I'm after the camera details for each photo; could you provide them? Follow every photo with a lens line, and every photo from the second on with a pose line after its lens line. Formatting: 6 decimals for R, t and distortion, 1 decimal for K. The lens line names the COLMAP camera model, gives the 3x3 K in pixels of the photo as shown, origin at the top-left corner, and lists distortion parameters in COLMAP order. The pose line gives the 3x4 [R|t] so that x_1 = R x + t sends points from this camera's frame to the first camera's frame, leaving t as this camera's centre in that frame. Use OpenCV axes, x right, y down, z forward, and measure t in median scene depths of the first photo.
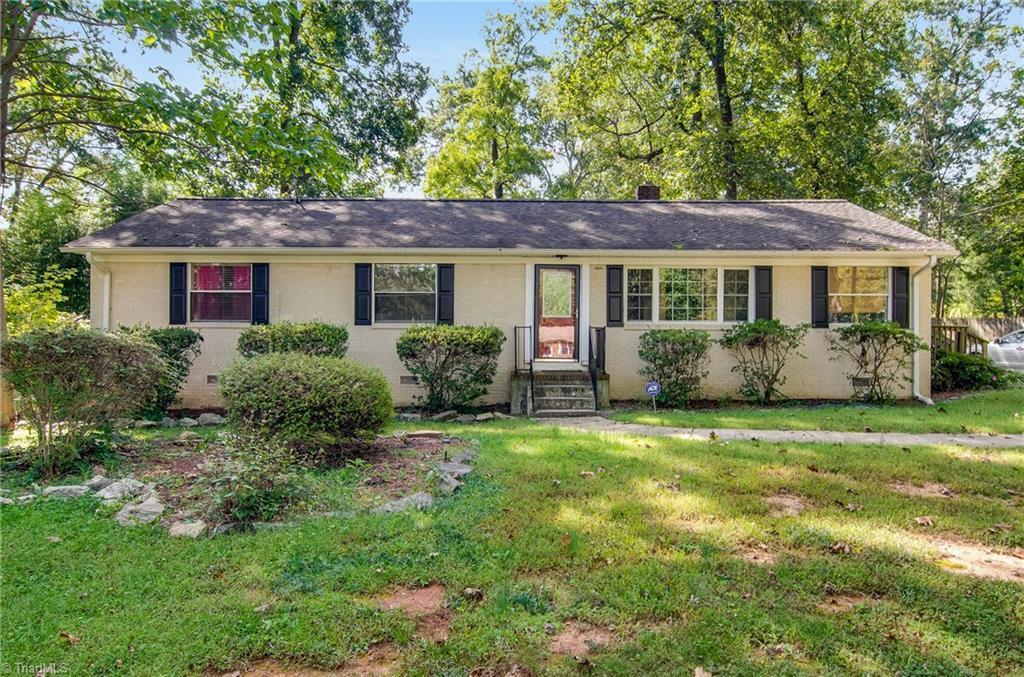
lens RADIAL K [[678.0, 0, 513.6], [0, 678.0, 338.0], [0, 0, 1]] dist [0.016617, 0.001460]
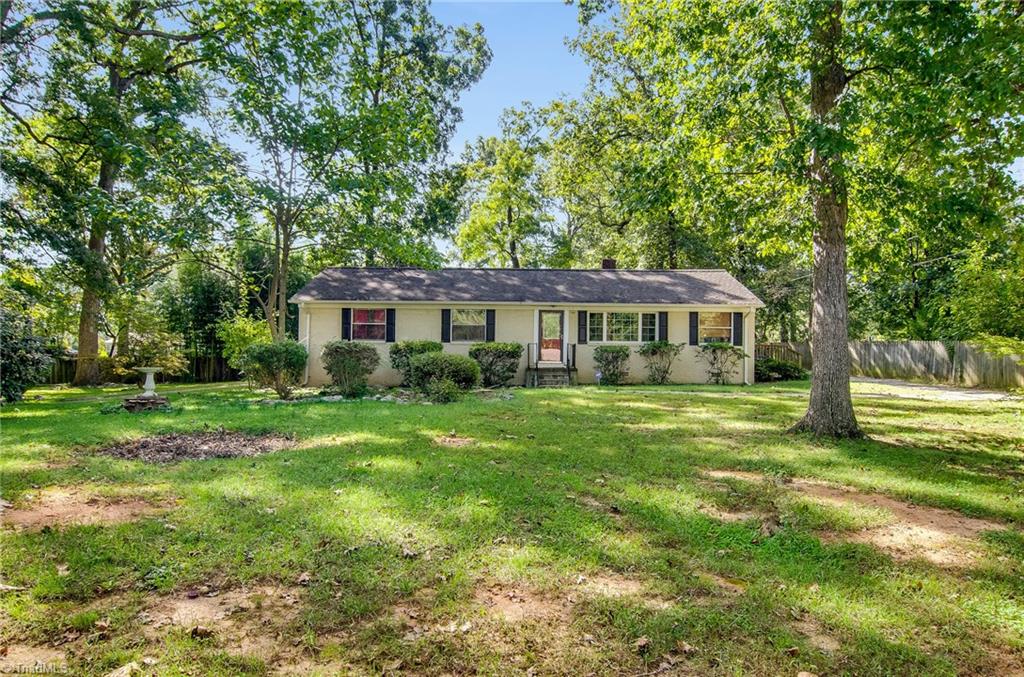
lens RADIAL K [[615.0, 0, 512.1], [0, 615.0, 342.8], [0, 0, 1]] dist [-0.000632, -0.000002]
pose [[0.999894, 0.004796, -0.013746, -0.018260], [-0.005181, 0.999590, -0.028155, 0.027988], [0.013605, 0.028223, 0.999509, -0.669831]]
